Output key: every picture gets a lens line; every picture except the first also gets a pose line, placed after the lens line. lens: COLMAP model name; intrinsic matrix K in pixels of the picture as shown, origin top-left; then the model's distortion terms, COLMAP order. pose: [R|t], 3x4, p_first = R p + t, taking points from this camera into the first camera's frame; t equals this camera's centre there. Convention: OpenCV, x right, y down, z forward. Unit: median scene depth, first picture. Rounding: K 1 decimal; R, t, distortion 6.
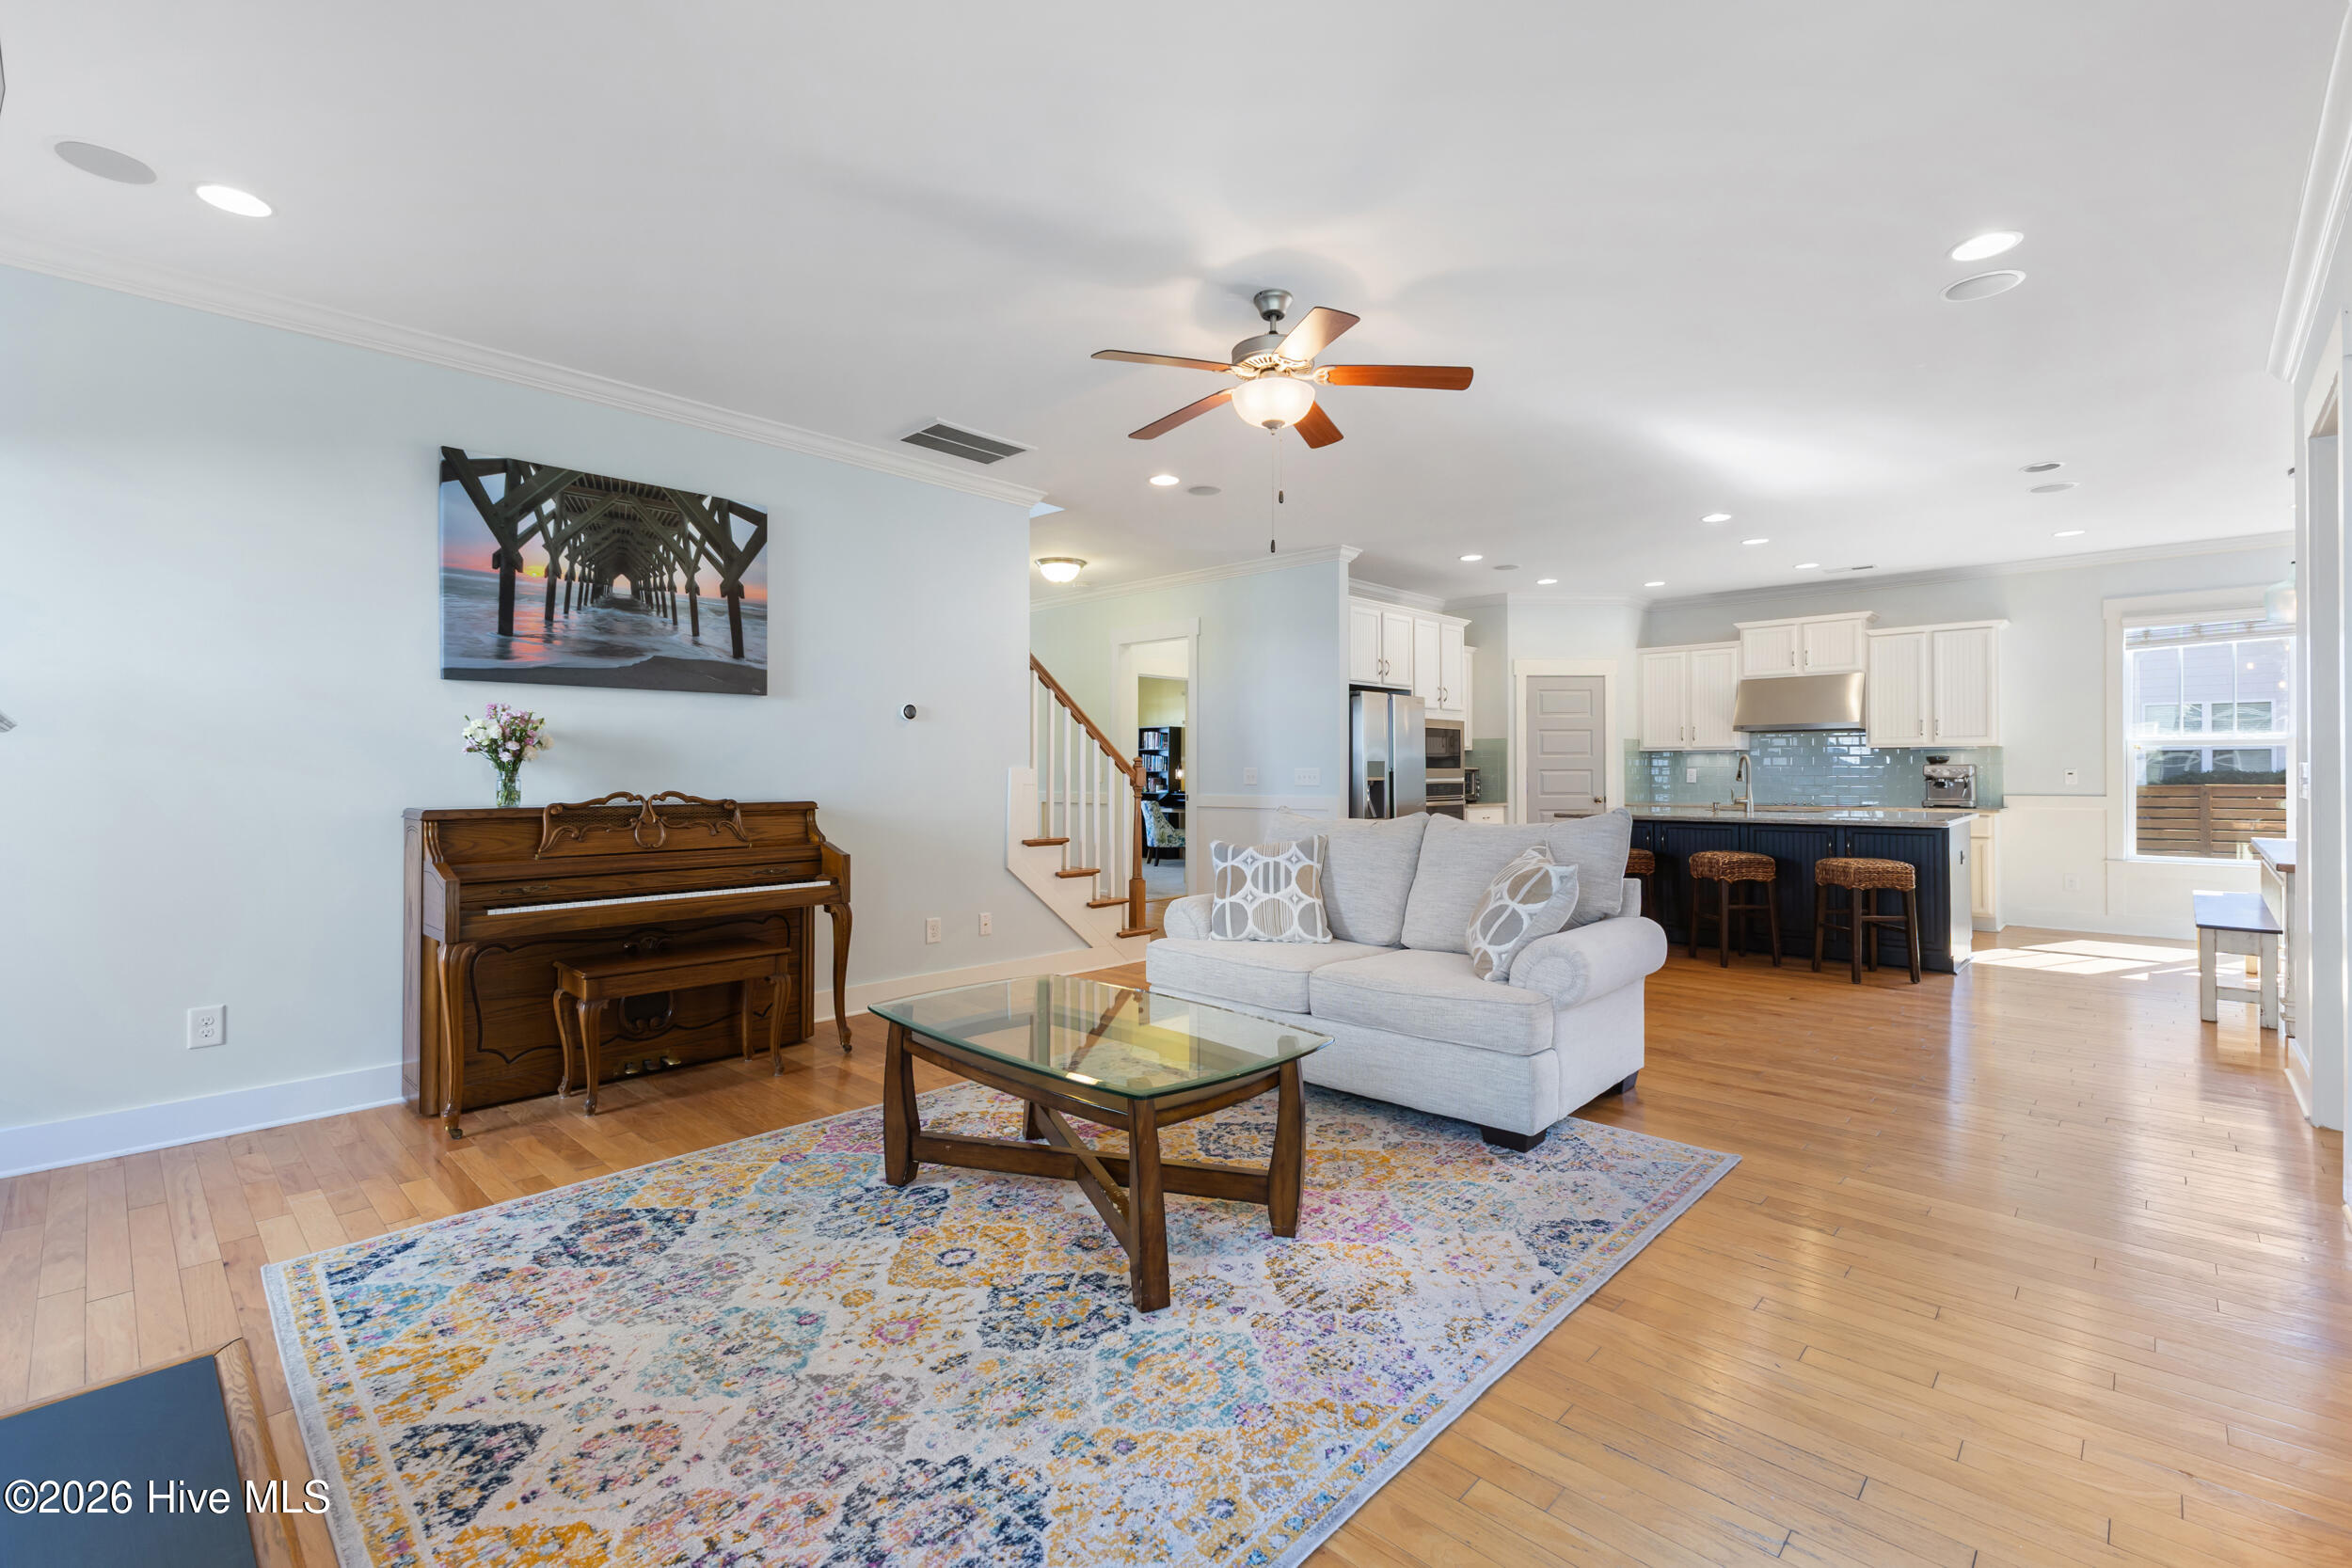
lens RADIAL K [[1014.7, 0, 1177.2], [0, 1014.7, 769.2], [0, 0, 1]] dist [0.012137, -0.002420]
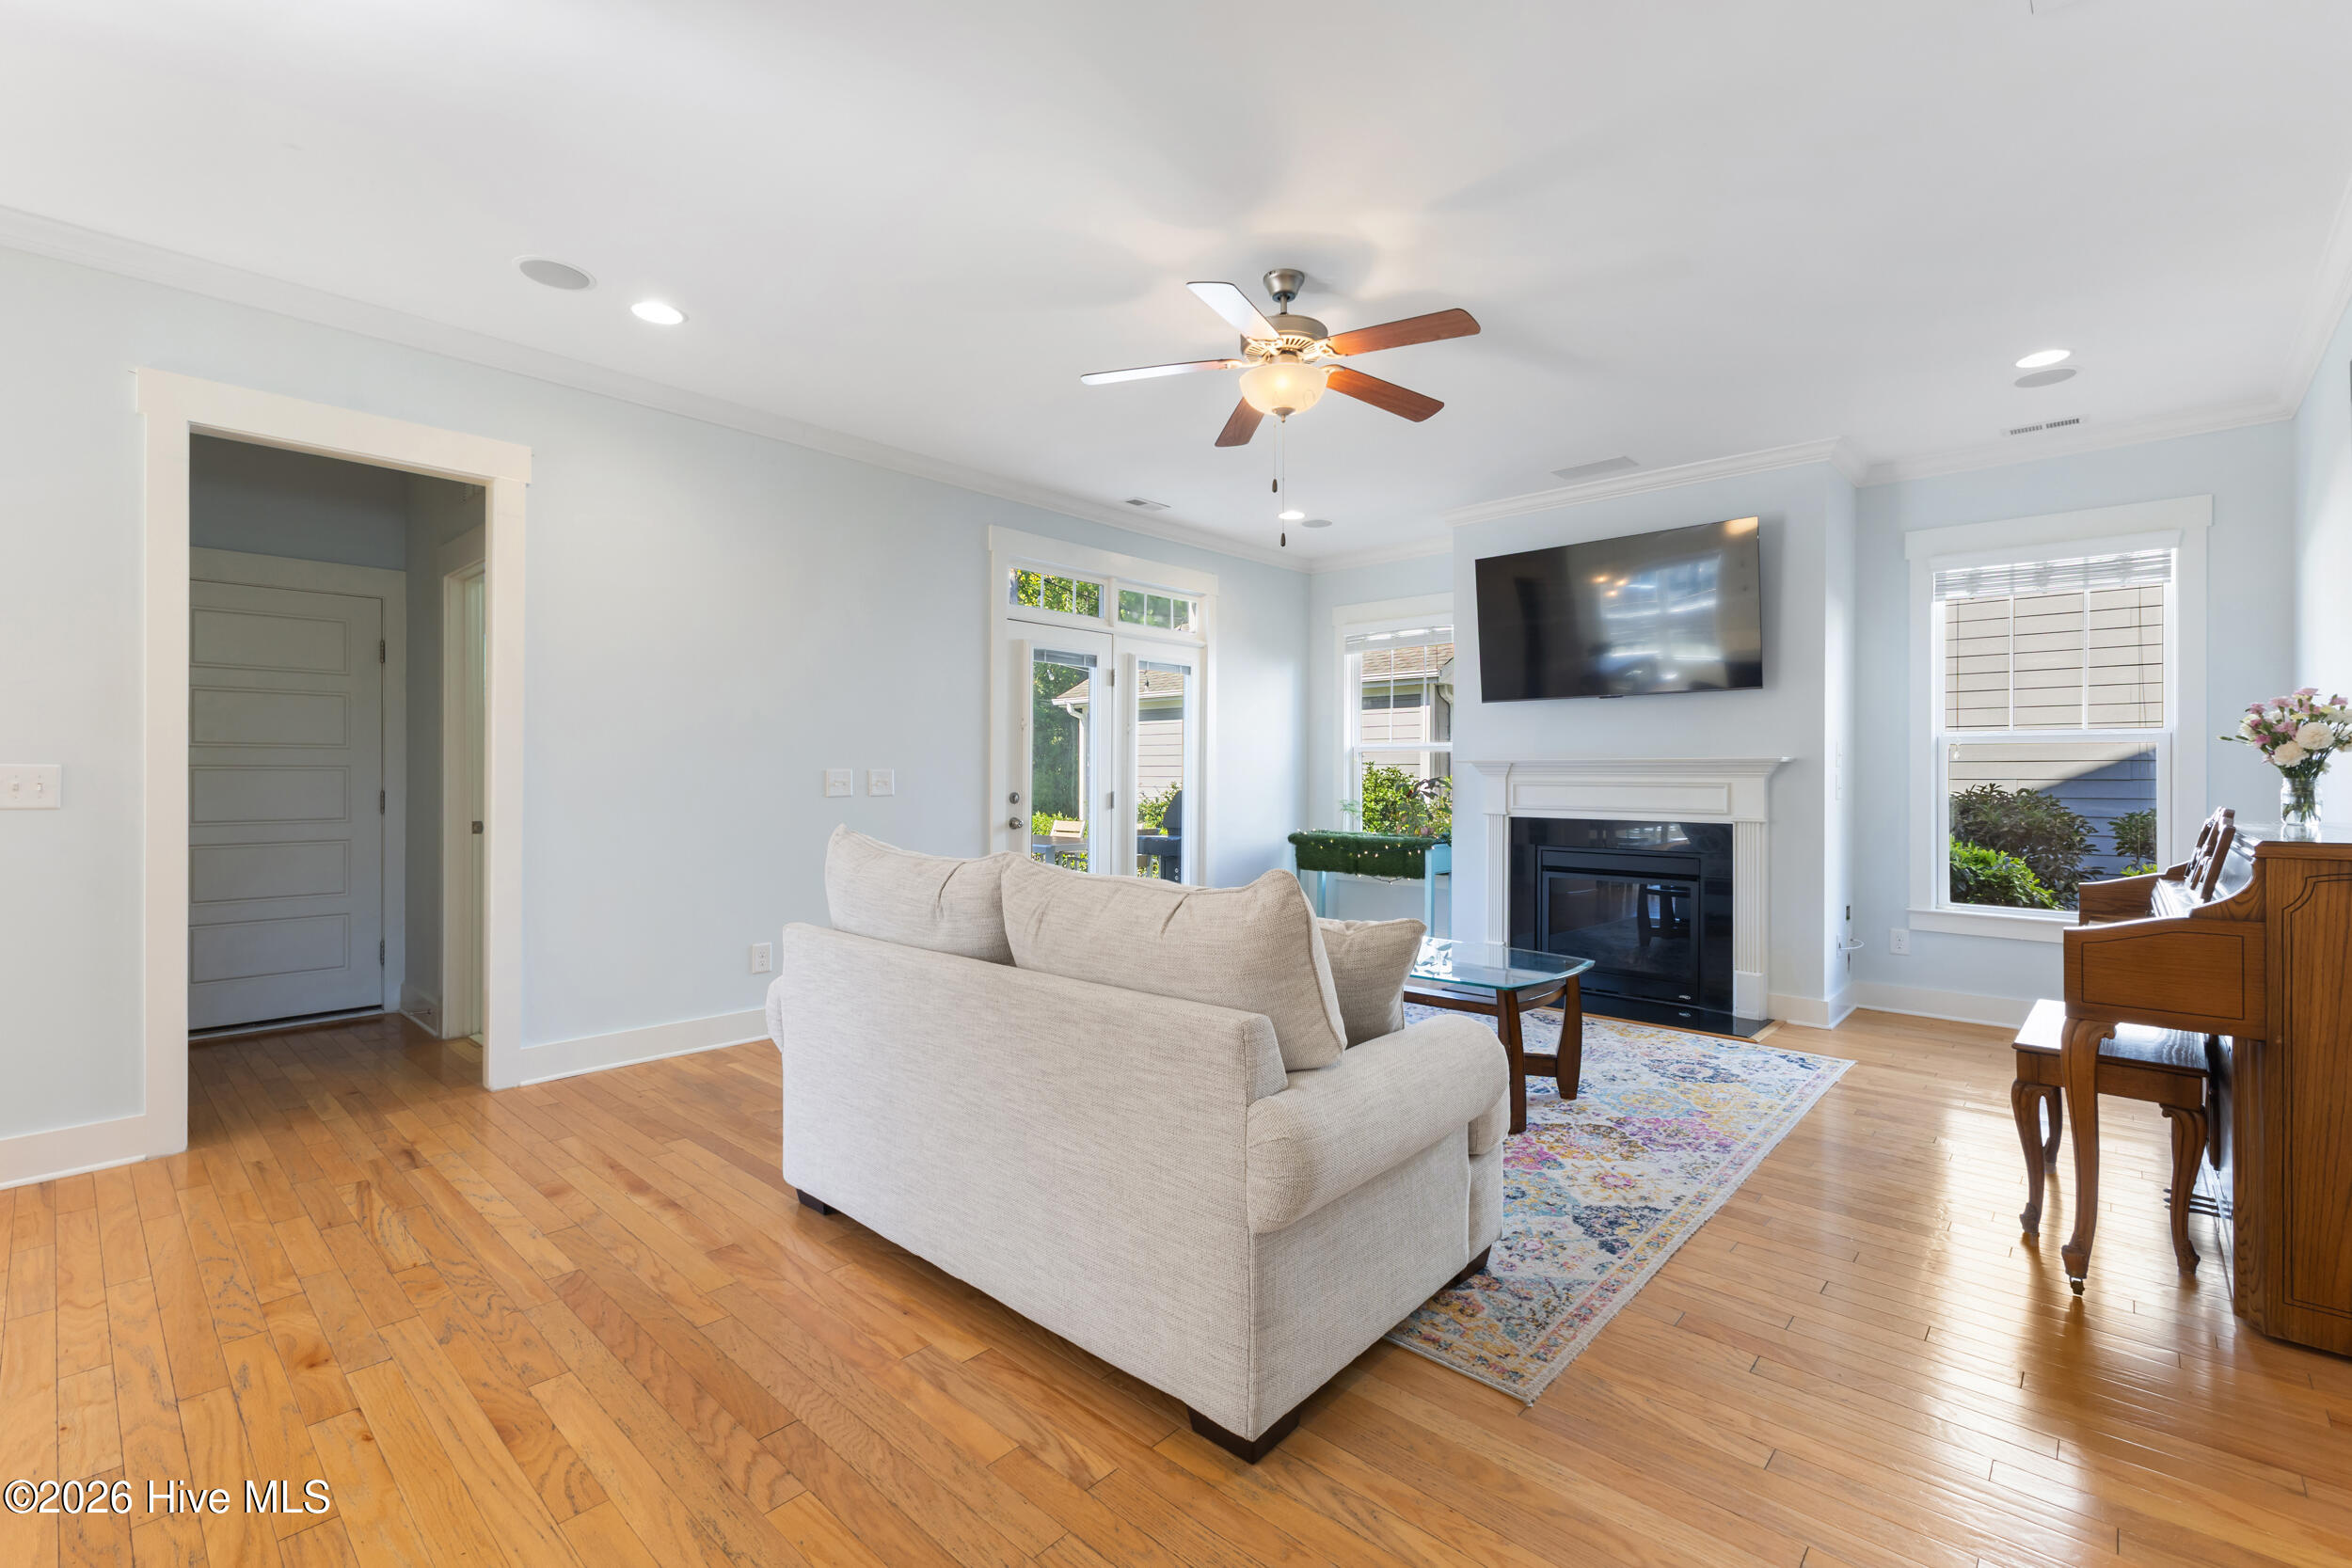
lens RADIAL K [[1014.7, 0, 1173.2], [0, 1014.7, 777.4], [0, 0, 1]] dist [0.012137, -0.002420]
pose [[-0.999791, -0.002240, -0.020317, 0.159949], [-0.002241, 0.999997, 0.000060, 0.002086], [0.020317, 0.000105, -0.999794, 1.427768]]
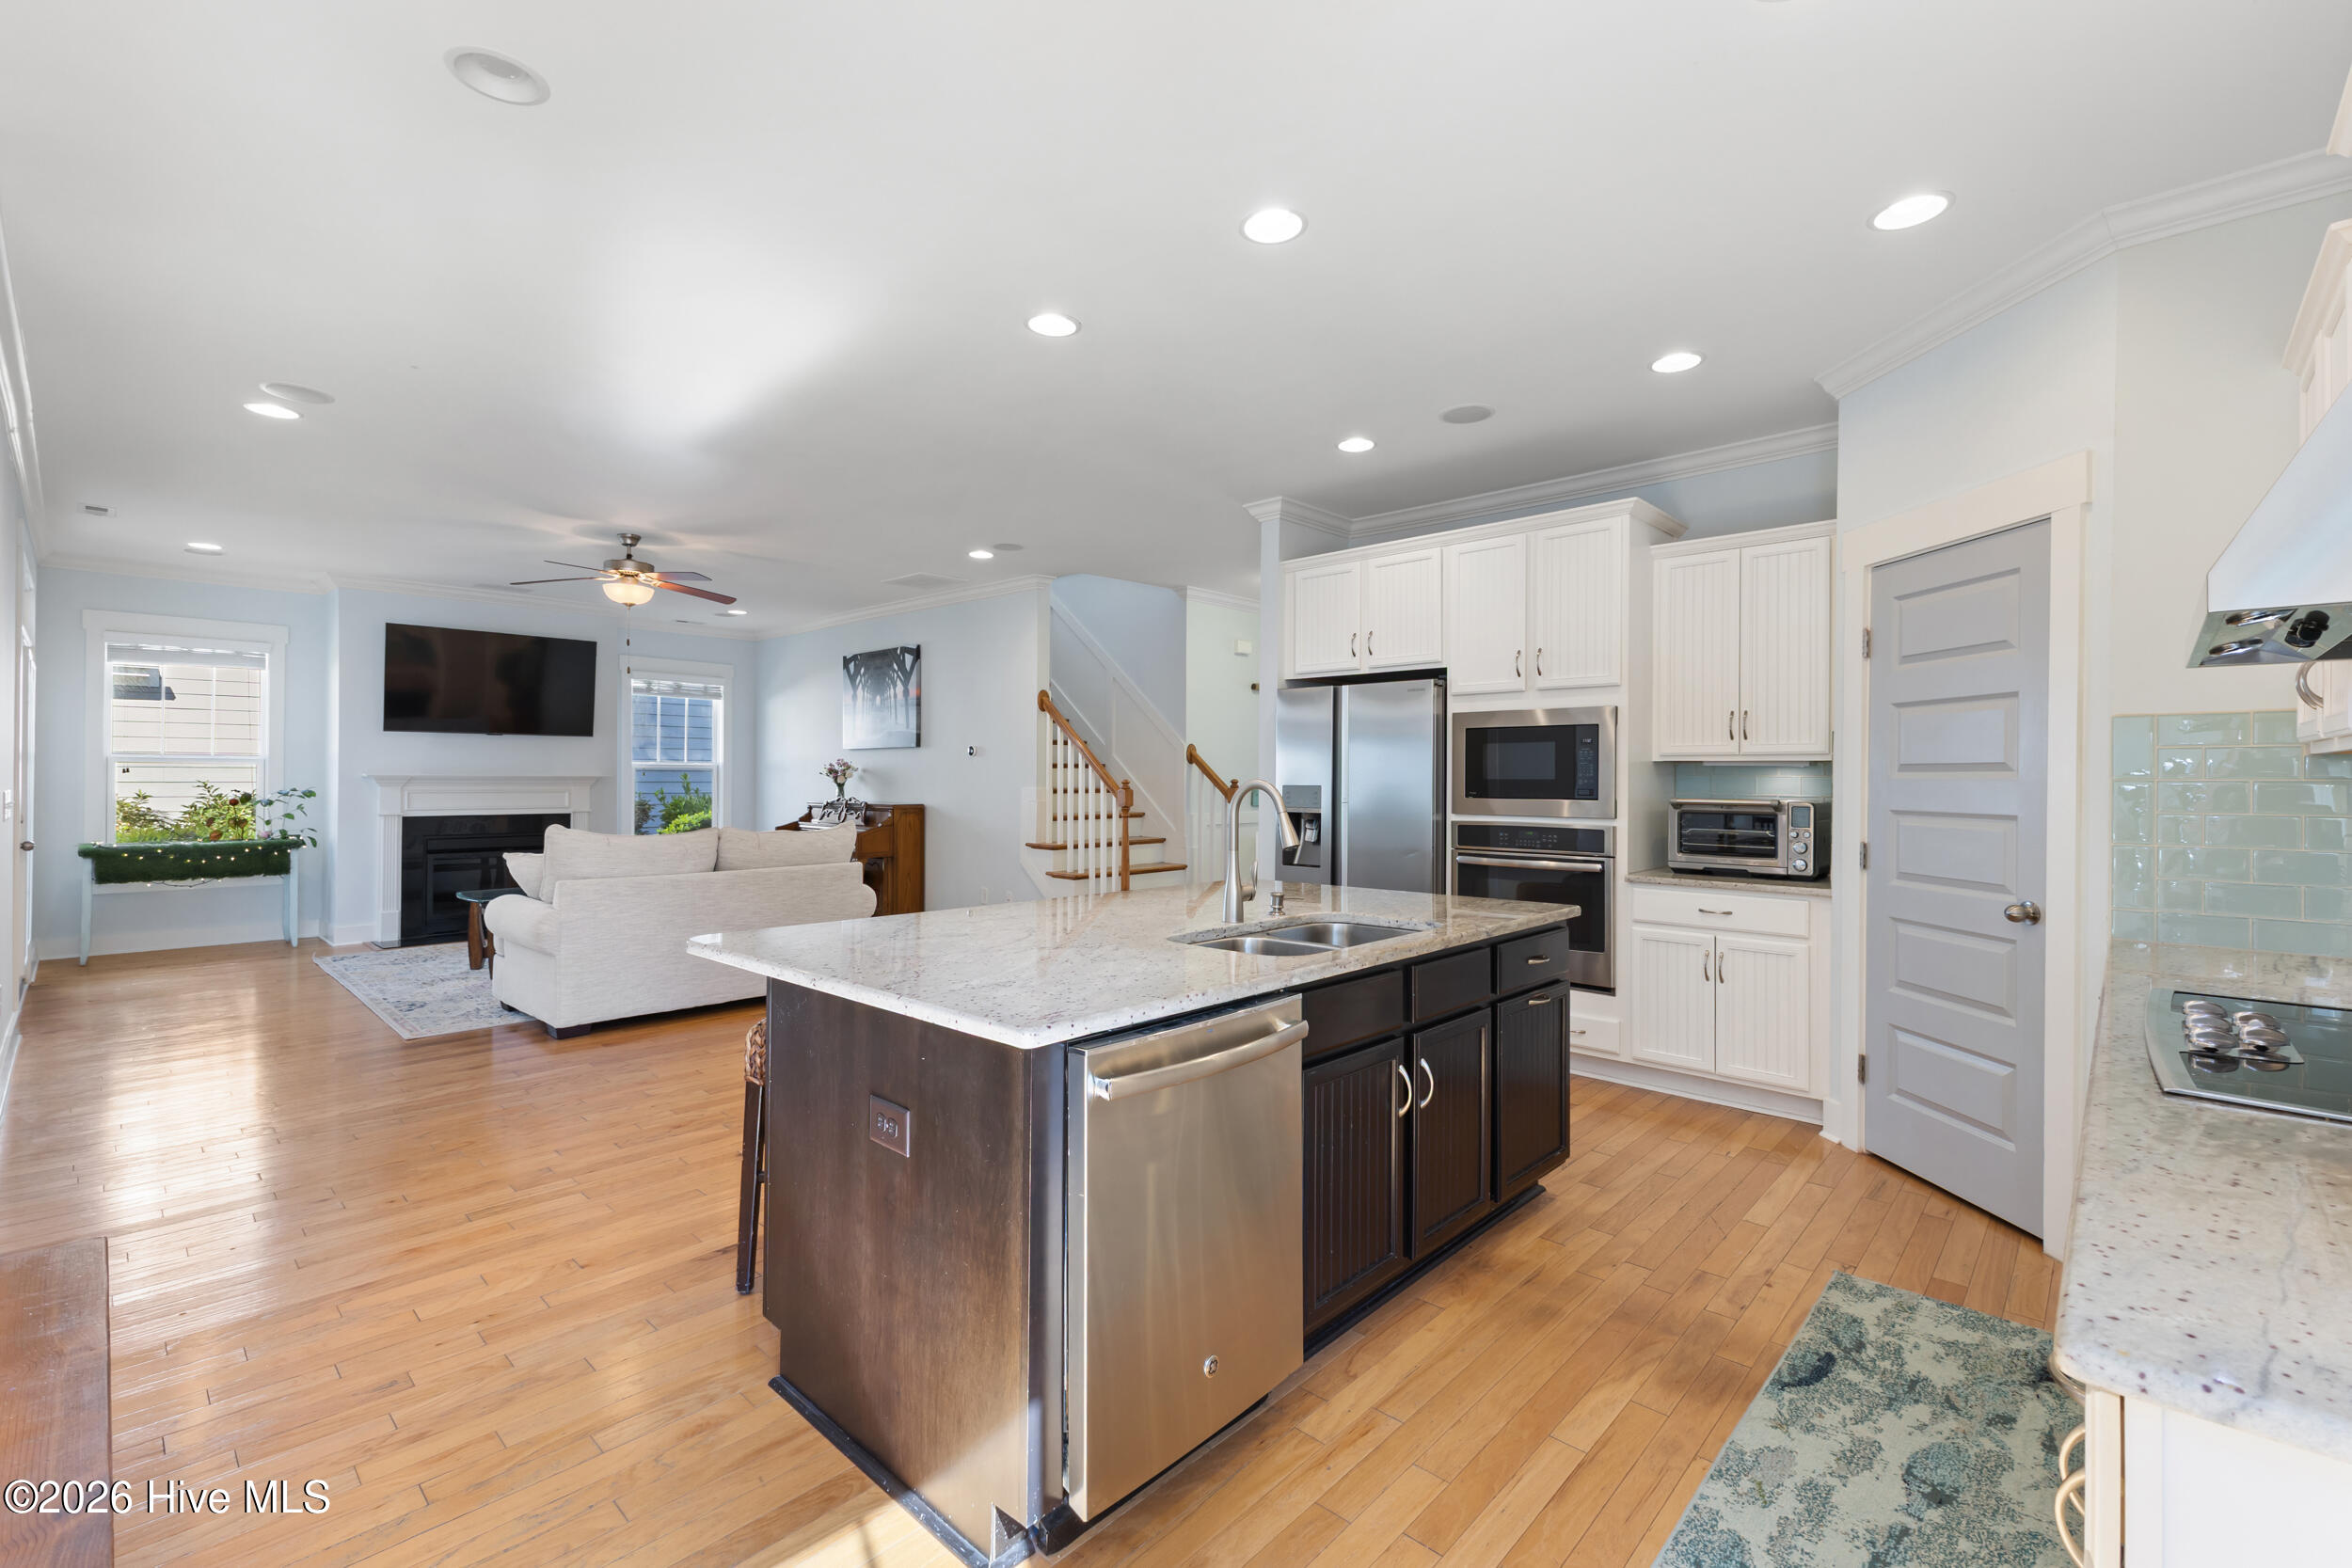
lens RADIAL K [[1014.7, 0, 1174.8], [0, 1014.7, 765.1], [0, 0, 1]] dist [0.012137, -0.002420]
pose [[0.011400, -0.009304, -0.999892, 1.437048], [-0.003367, 0.999951, -0.009343, -0.023980], [0.999929, 0.003473, 0.011368, 1.447233]]
